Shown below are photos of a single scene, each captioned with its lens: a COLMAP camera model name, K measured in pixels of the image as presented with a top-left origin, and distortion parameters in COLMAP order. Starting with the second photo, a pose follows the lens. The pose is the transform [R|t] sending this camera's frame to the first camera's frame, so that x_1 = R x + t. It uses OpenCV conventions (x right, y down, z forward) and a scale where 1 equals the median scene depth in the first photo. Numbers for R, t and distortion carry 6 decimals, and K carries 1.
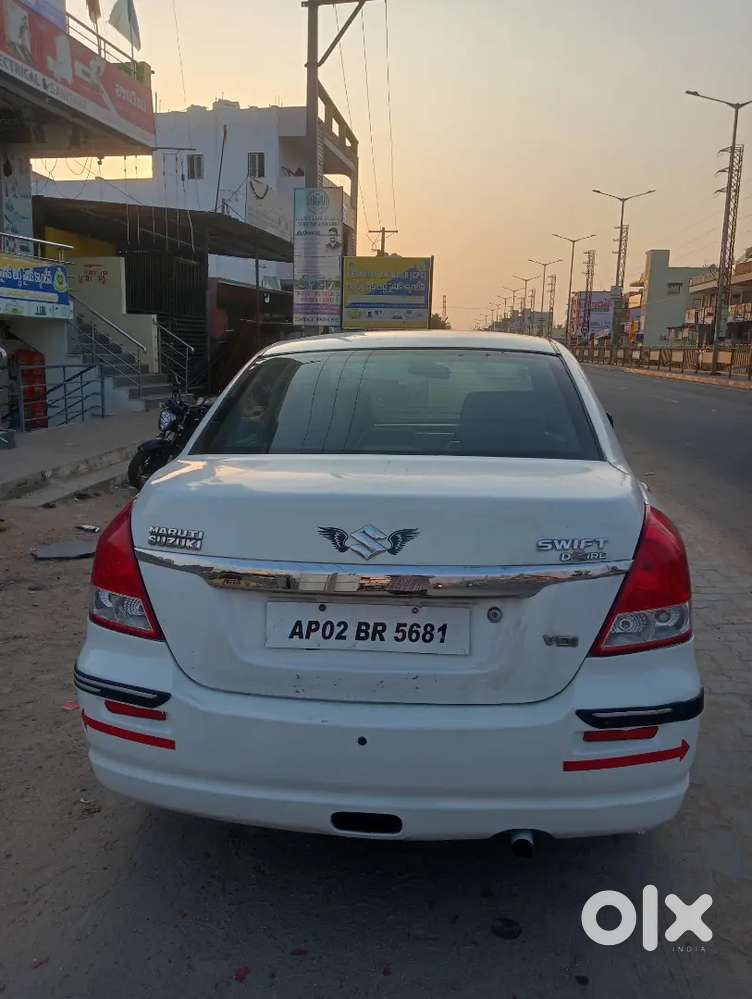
lens RADIAL K [[788.0, 0, 376.0], [0, 788.0, 499.5], [0, 0, 1]] dist [0.143263, -0.292312]
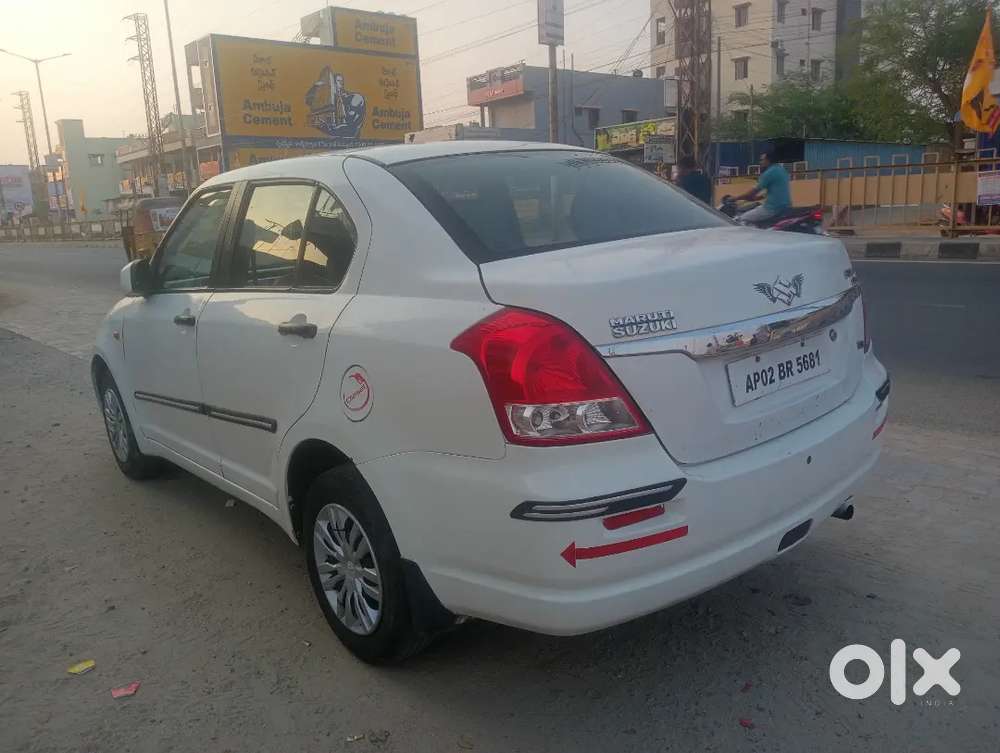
lens RADIAL K [[798.7, 0, 497.7], [0, 798.7, 371.0], [0, 0, 1]] dist [0.066213, -0.134975]
pose [[0.684692, -0.201955, 0.700294, -1.088133], [0.203177, 0.975642, 0.082711, -0.011732], [-0.699940, 0.085652, 0.709047, 0.461791]]
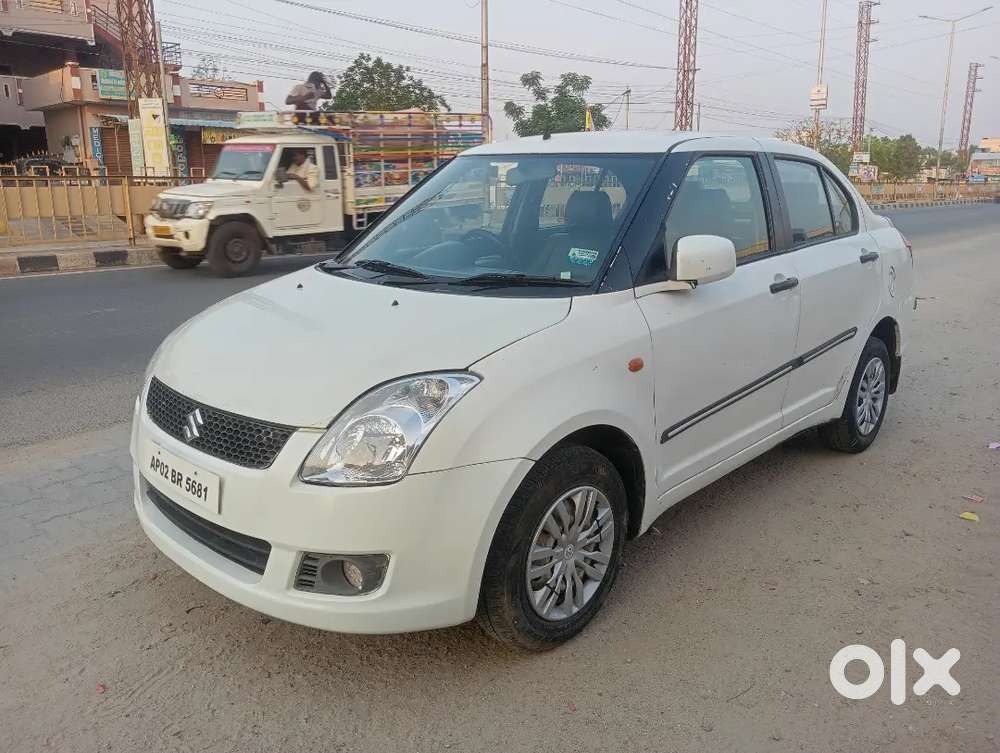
lens RADIAL K [[818.7, 0, 480.3], [0, 818.7, 359.9], [0, 0, 1]] dist [-0.003273, -0.007790]
pose [[-0.803070, -0.131912, 0.581100, -0.840962], [0.109603, 0.925852, 0.361642, -0.654982], [-0.585718, 0.354114, -0.729066, 3.788940]]
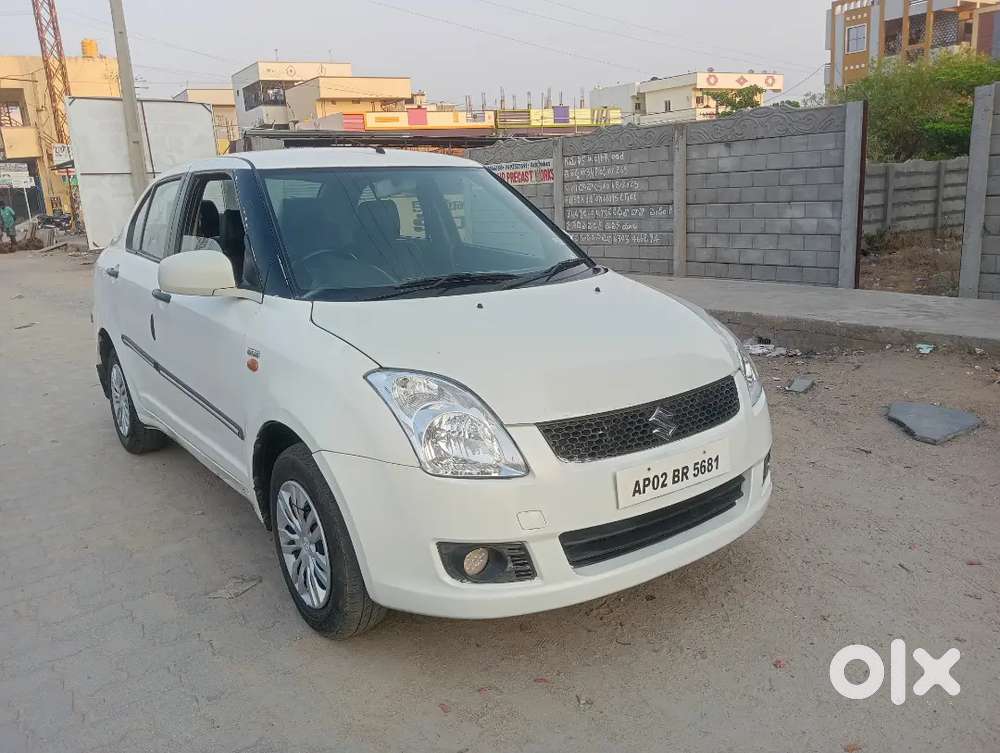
lens RADIAL K [[802.7, 0, 498.9], [0, 802.7, 370.0], [0, 0, 1]] dist [0.062061, -0.121609]
pose [[-0.712592, 0.179326, -0.678273, 1.275787], [-0.095699, 0.932900, 0.347187, -0.644161], [0.695021, 0.312313, -0.647616, 3.774377]]
